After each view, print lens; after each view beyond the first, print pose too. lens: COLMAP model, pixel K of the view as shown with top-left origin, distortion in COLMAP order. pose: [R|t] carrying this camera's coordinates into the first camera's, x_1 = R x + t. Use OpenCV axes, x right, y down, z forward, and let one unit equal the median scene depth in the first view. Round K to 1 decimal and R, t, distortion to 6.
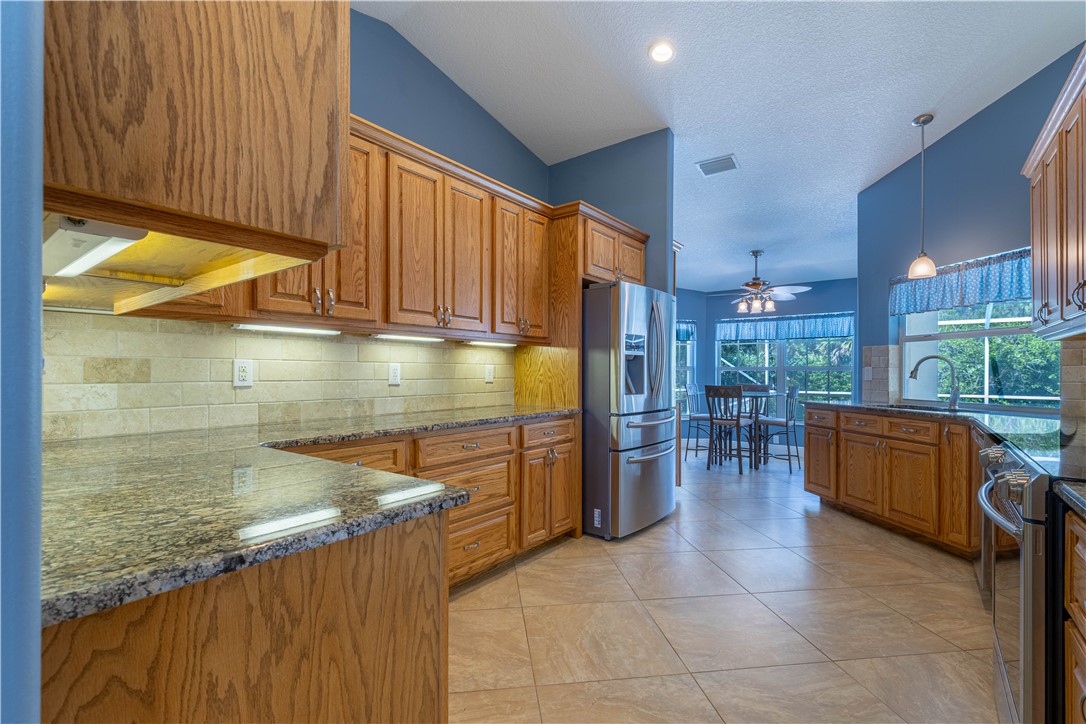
lens RADIAL K [[480.0, 0, 548.0], [0, 480.0, 367.7], [0, 0, 1]] dist [-0.000806, -0.000383]
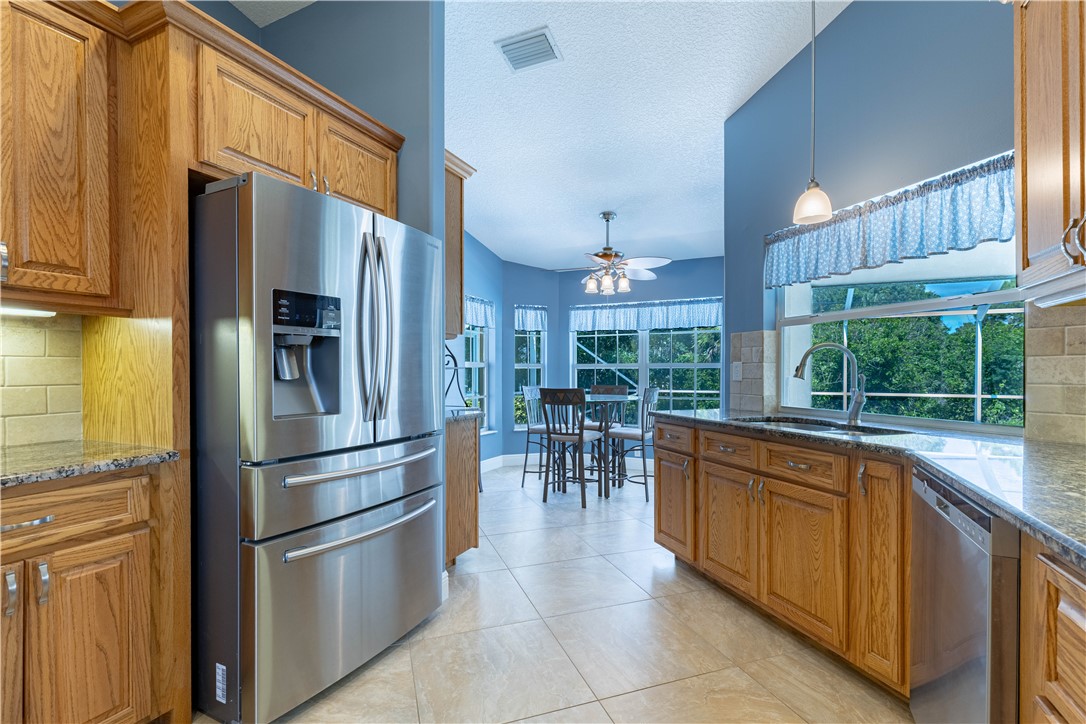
lens RADIAL K [[487.0, 0, 547.2], [0, 487.0, 370.8], [0, 0, 1]] dist [0.002206, -0.000086]
pose [[0.976762, -0.005537, 0.214254, 0.272218], [0.003760, 0.999955, 0.008702, 0.005153], [-0.214292, -0.007694, 0.976739, 0.407529]]
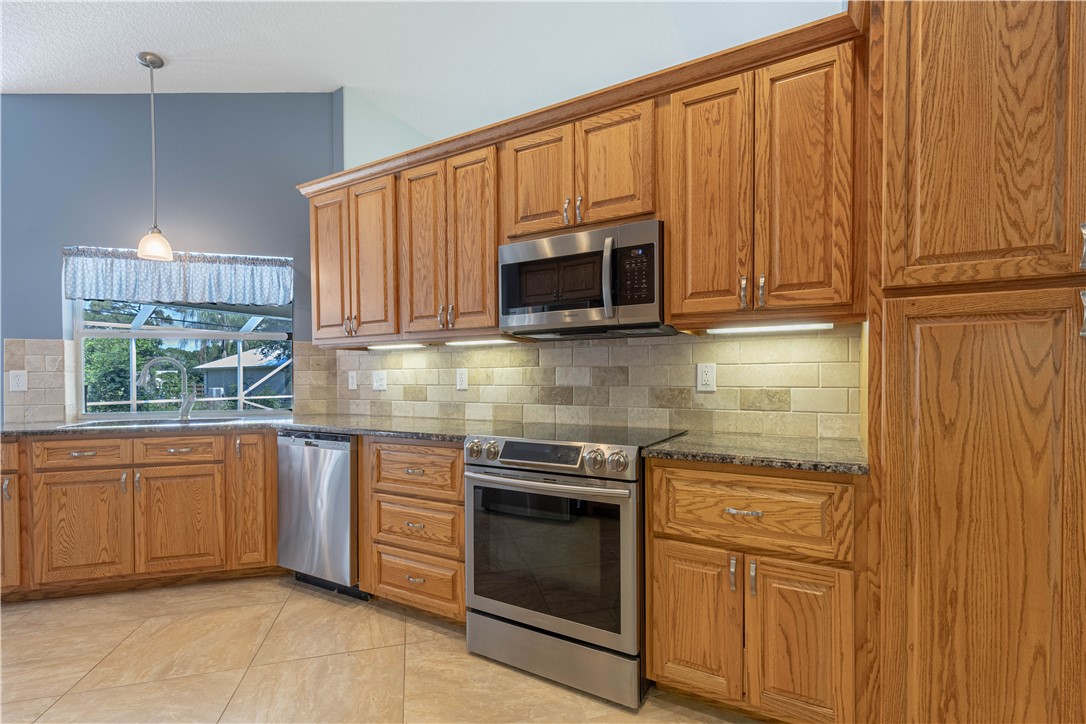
lens RADIAL K [[486.3, 0, 543.3], [0, 486.3, 383.2], [0, 0, 1]] dist [-0.000507, 0.000054]
pose [[-0.142660, -0.017394, 0.989619, -0.110003], [-0.002671, 0.999849, 0.017188, 0.003076], [-0.989768, -0.000191, -0.142685, 0.444949]]
